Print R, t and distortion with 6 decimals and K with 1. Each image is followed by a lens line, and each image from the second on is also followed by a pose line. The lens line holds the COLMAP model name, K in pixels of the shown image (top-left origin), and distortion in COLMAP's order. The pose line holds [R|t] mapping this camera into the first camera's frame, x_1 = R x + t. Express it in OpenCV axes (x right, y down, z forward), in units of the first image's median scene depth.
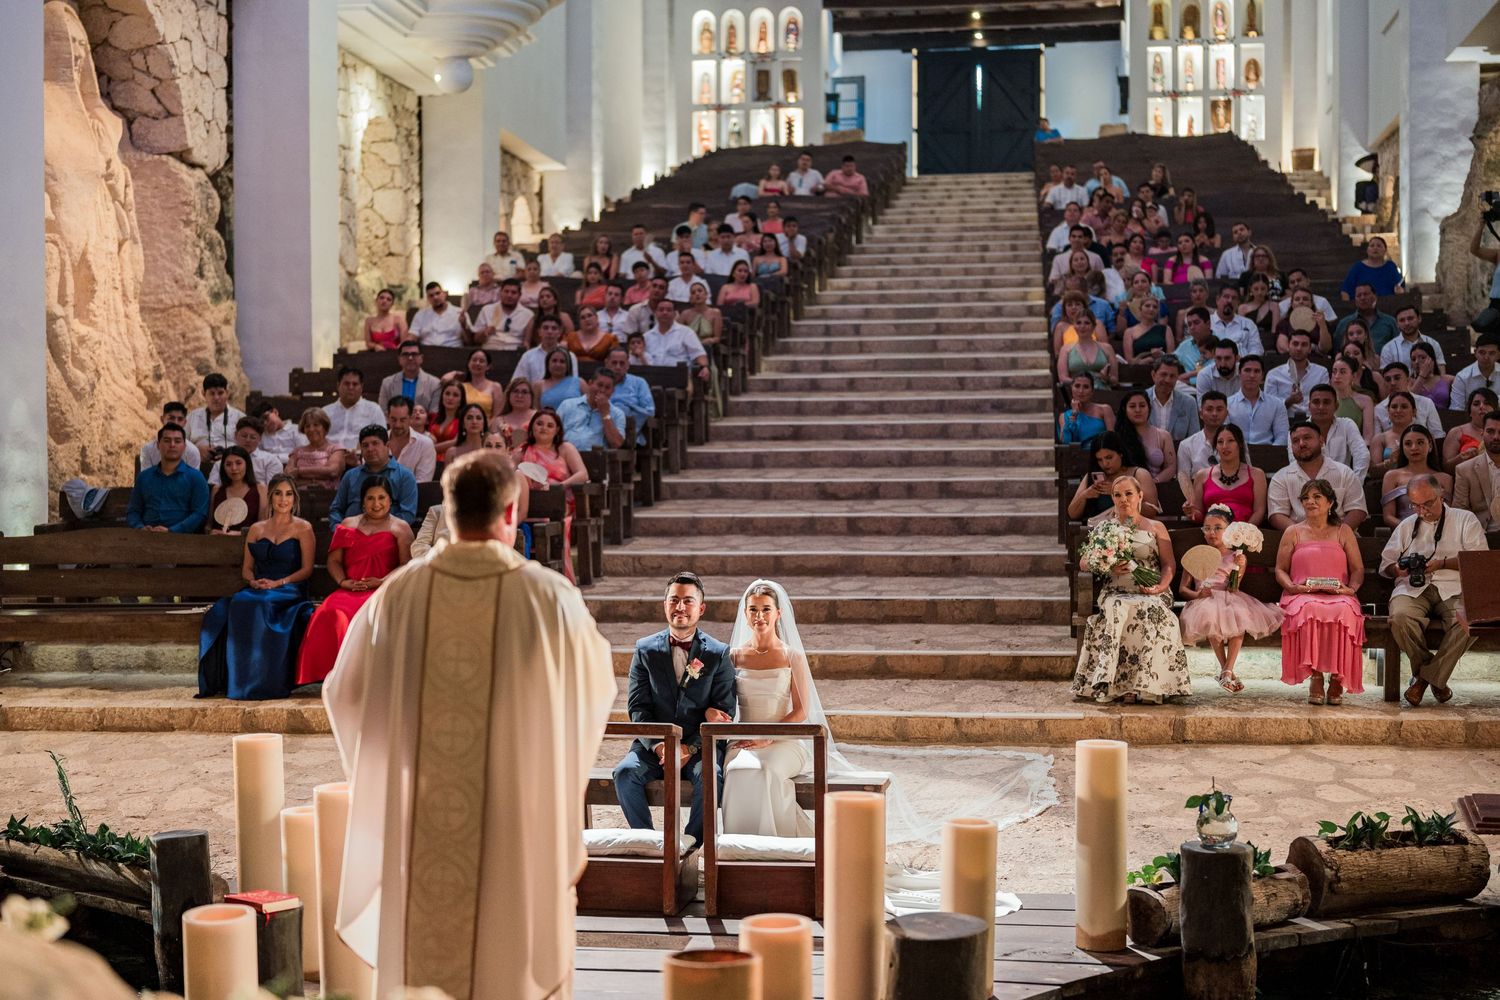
lens RADIAL K [[2089.5, 0, 750.0], [0, 2089.5, 500.0], [0, 0, 1]] dist [0.005061, -0.004840]
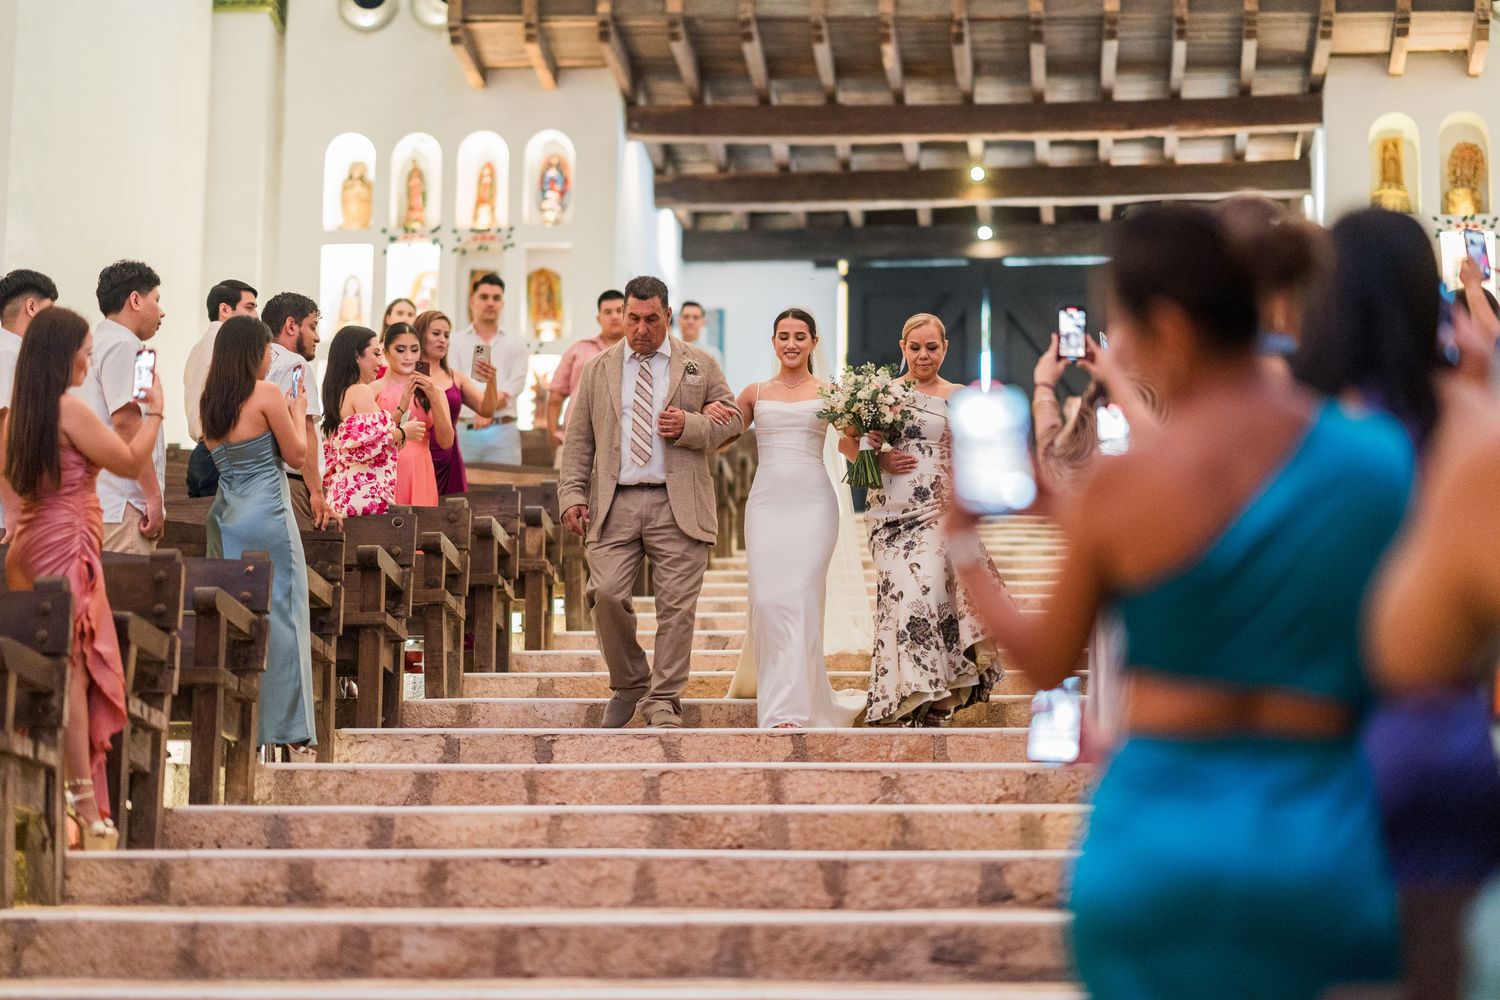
lens RADIAL K [[3719.2, 0, 750.0], [0, 3719.2, 500.0], [0, 0, 1]] dist [-0.012293, 0.130113]
pose [[0.999131, 0.023202, 0.034637, 0.050143], [-0.015642, 0.978755, -0.204435, -0.003704], [-0.038644, 0.203716, 0.978267, 0.357289]]
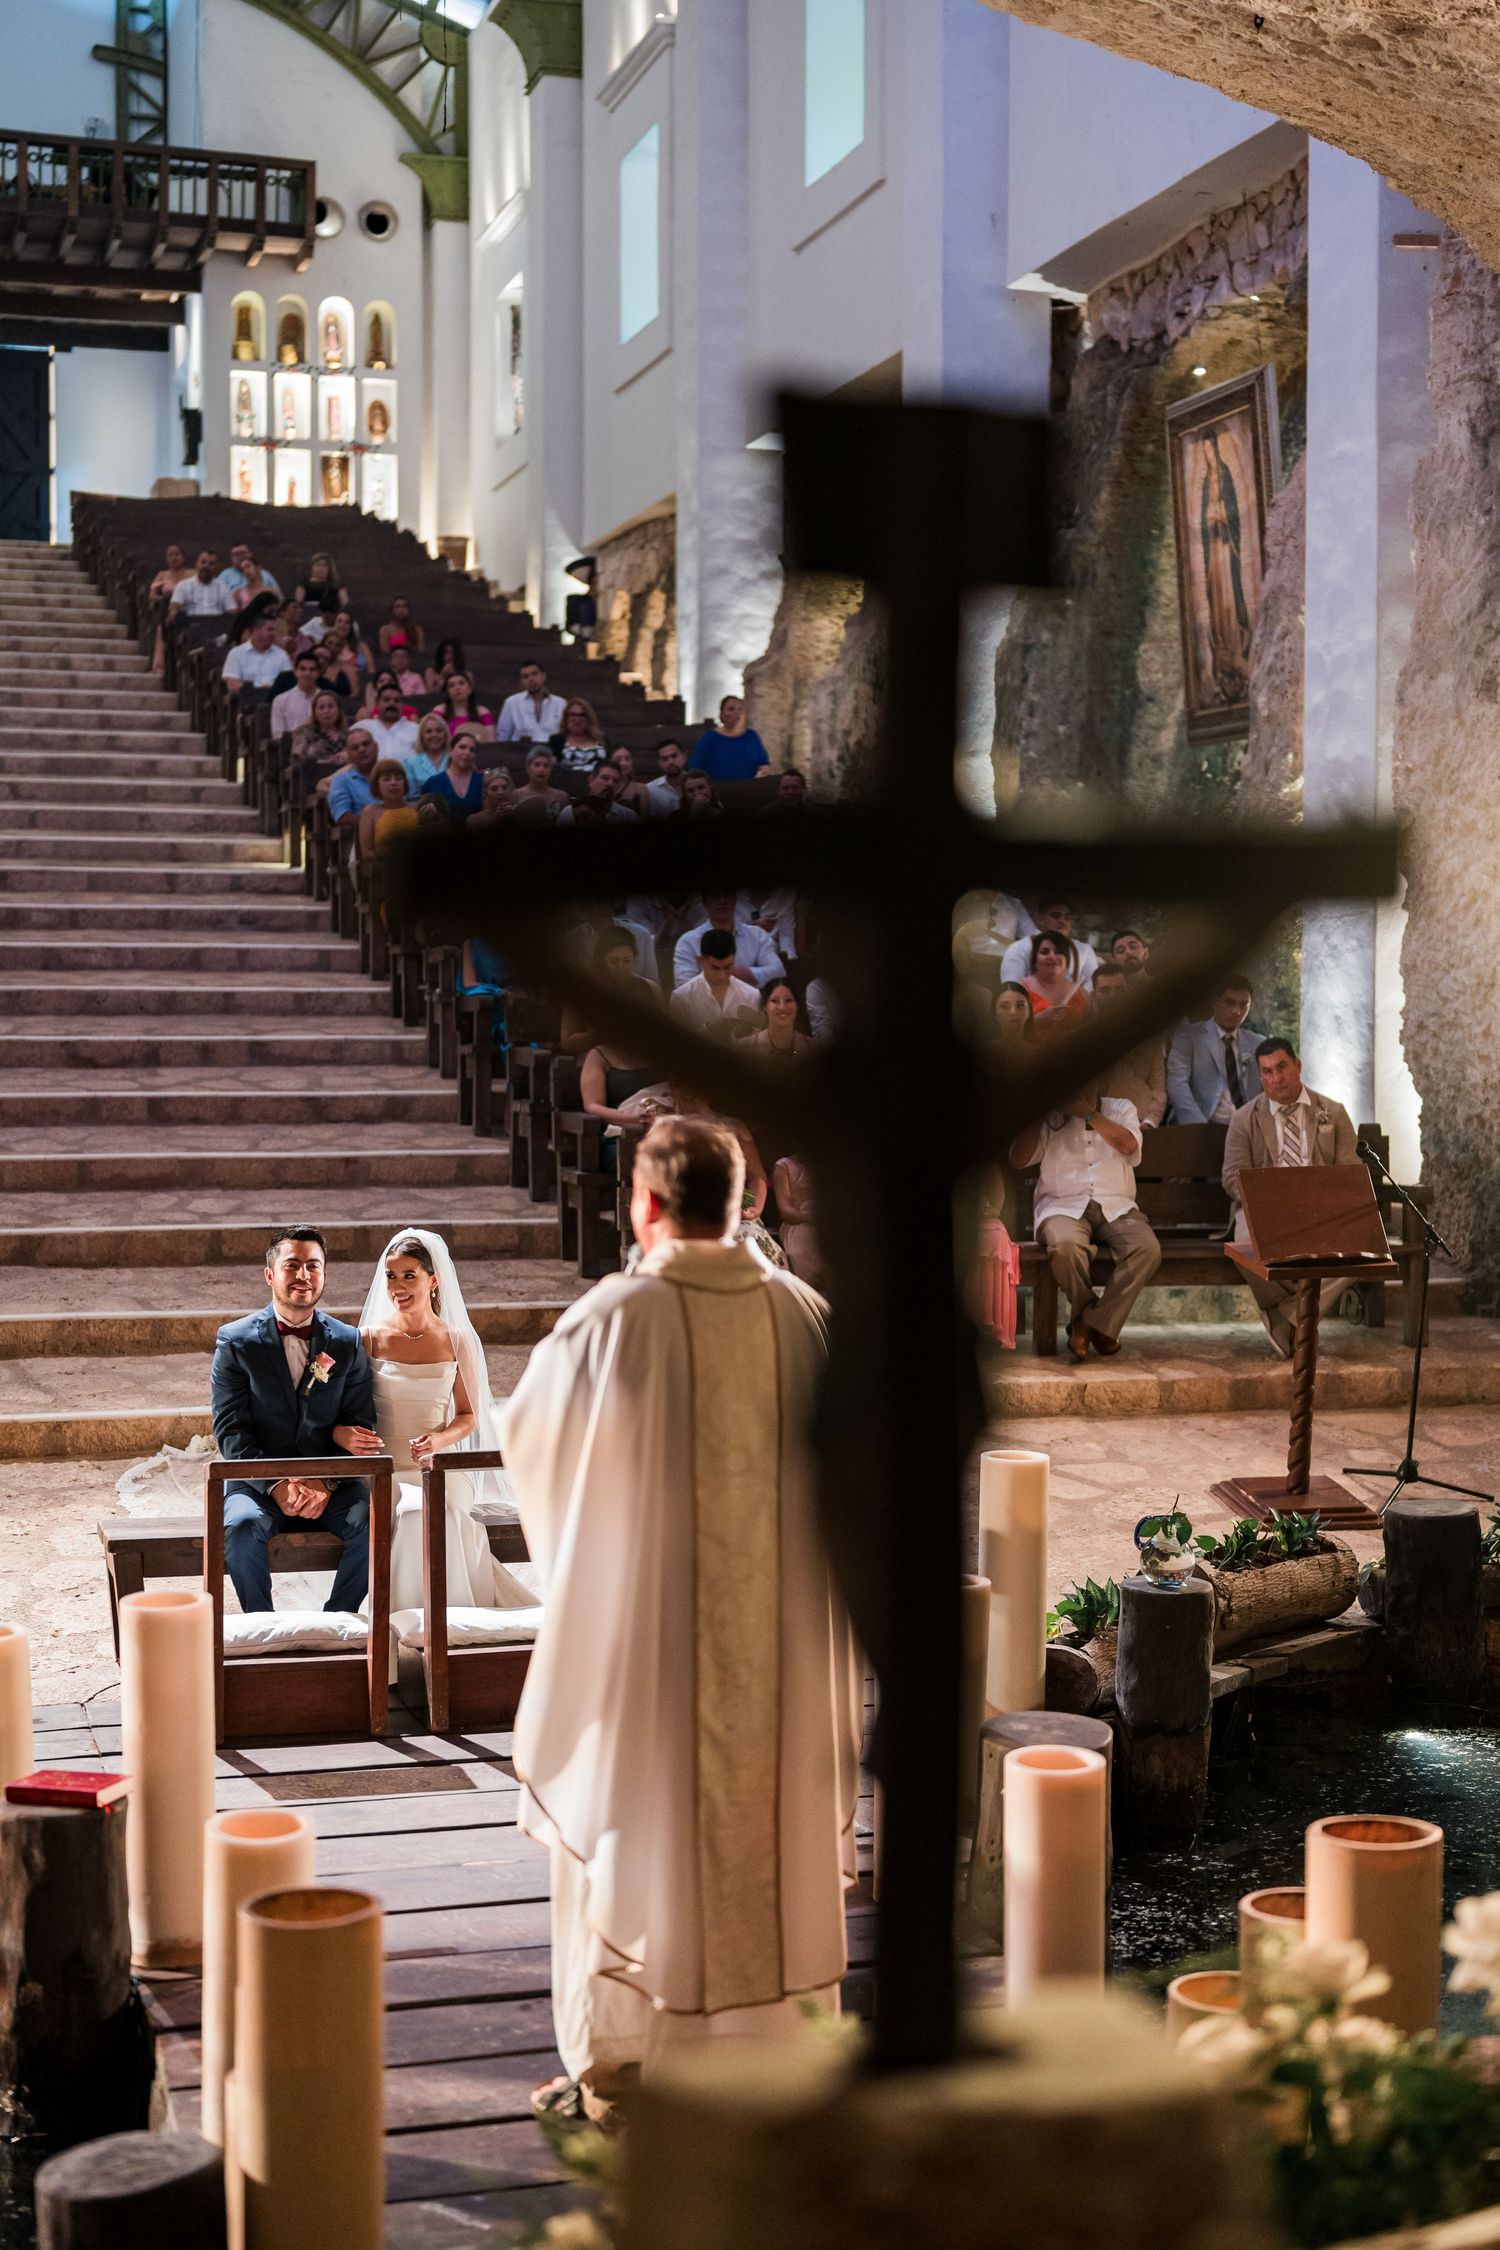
lens RADIAL K [[3056.6, 0, 750.0], [0, 3056.6, 1125.0], [0, 0, 1]] dist [0.005060, 0.067916]
pose [[0.911090, -0.010248, 0.412080, -0.094946], [-0.005411, 0.999307, 0.036814, -0.010545], [-0.412172, -0.035771, 0.910403, 0.014577]]
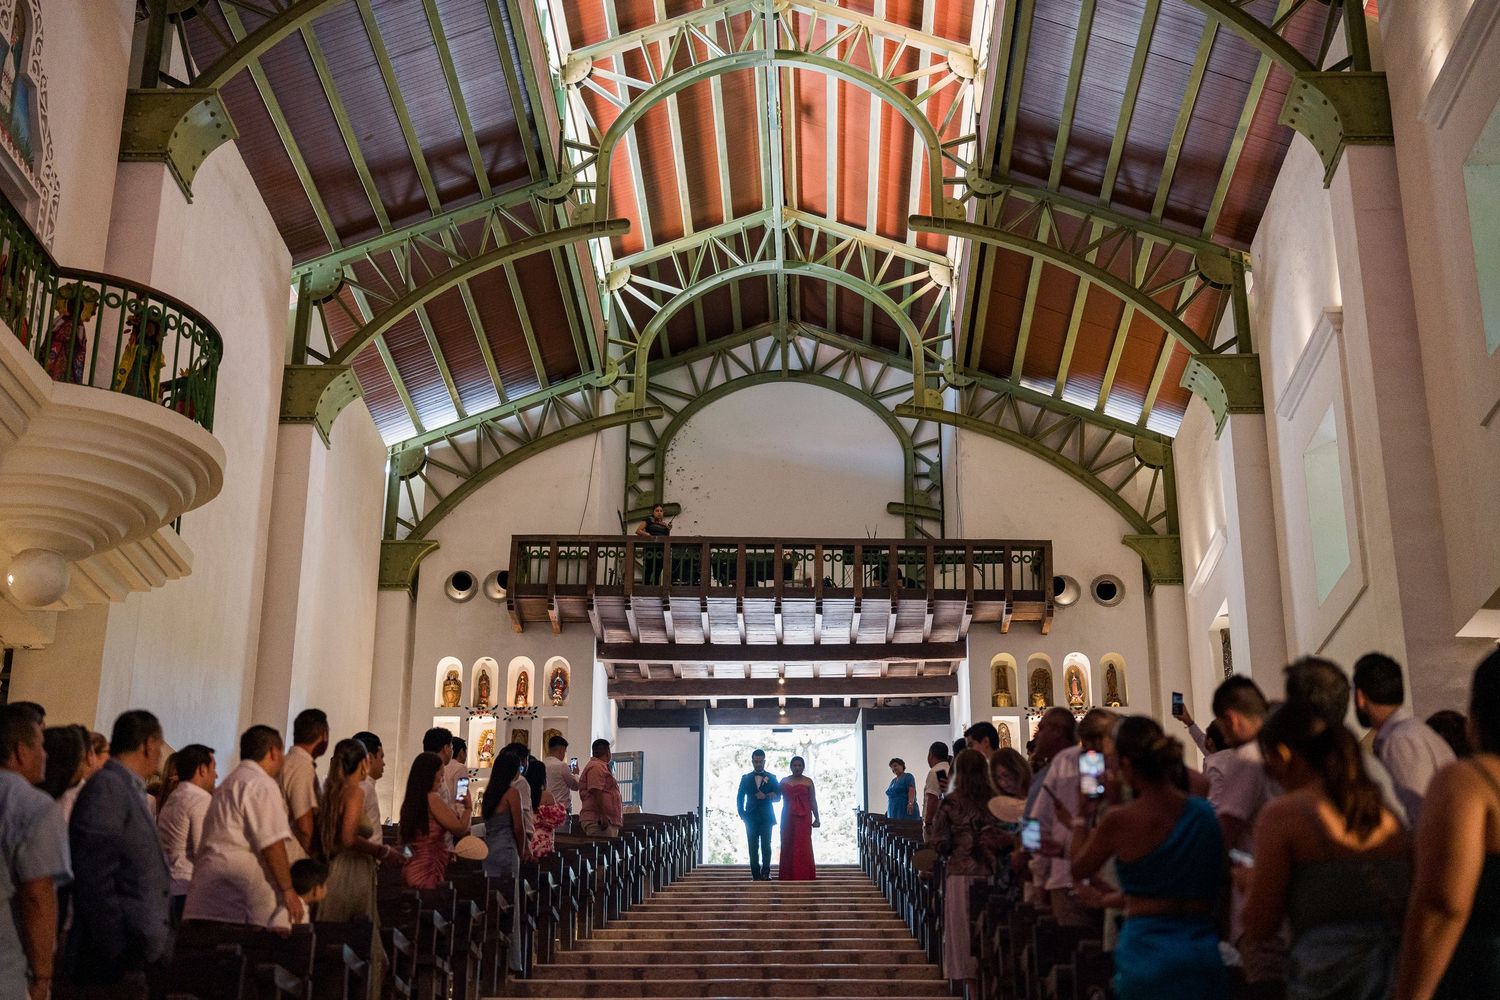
lens RADIAL K [[2119.8, 0, 750.0], [0, 2119.8, 500.0], [0, 0, 1]] dist [0.020752, 0.057203]
pose [[0.993823, 0.047300, 0.100388, 0.011272], [-0.007164, 0.930072, -0.367307, 0.016067], [-0.110742, 0.364319, 0.924666, 0.283435]]
